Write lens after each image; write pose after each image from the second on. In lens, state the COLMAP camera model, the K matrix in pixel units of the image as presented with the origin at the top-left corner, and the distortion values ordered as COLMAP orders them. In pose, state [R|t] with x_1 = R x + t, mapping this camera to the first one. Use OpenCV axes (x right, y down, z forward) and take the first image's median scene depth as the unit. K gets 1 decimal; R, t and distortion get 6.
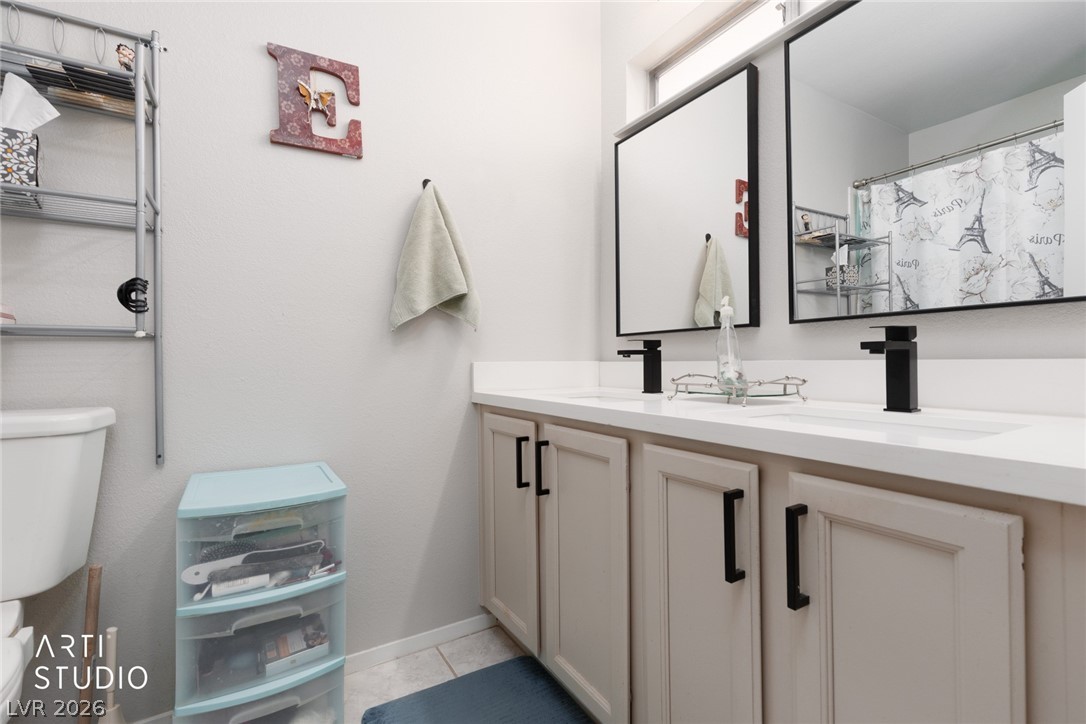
lens RADIAL K [[477.6, 0, 548.6], [0, 477.6, 360.7], [0, 0, 1]] dist [-0.000740, -0.000175]
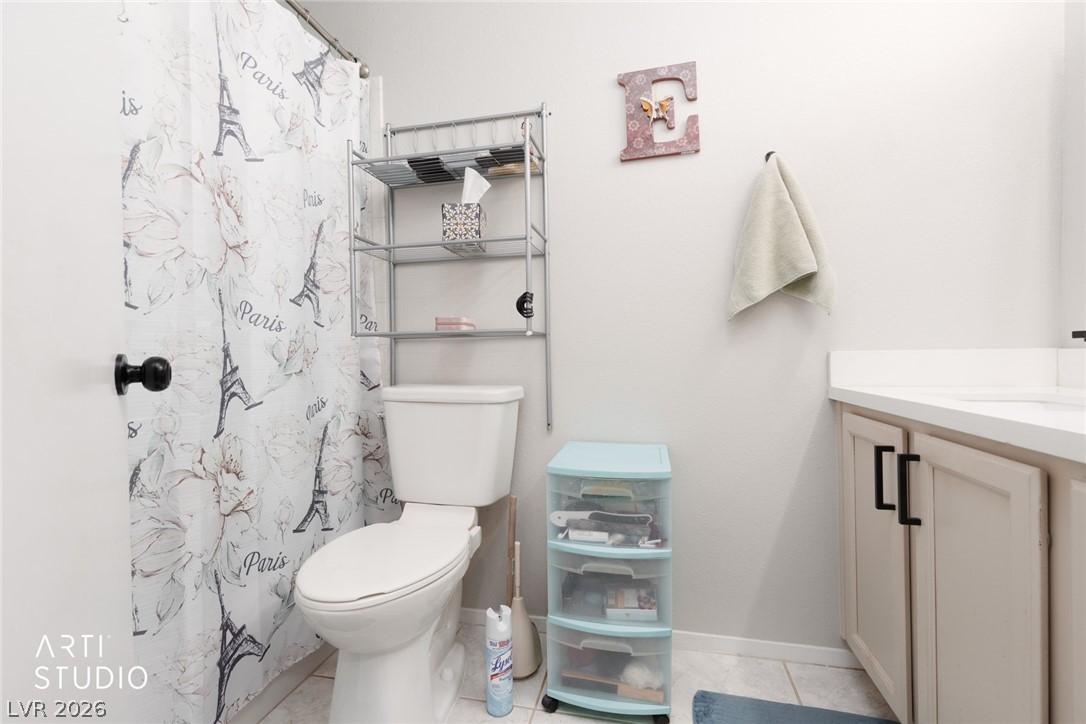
lens RADIAL K [[477.6, 0, 548.6], [0, 477.6, 360.7], [0, 0, 1]] dist [-0.000740, -0.000175]
pose [[0.711190, 0.005215, -0.702981, 0.111426], [0.010179, 0.999791, 0.017715, -0.000814], [0.702926, -0.019754, 0.710988, 0.054773]]
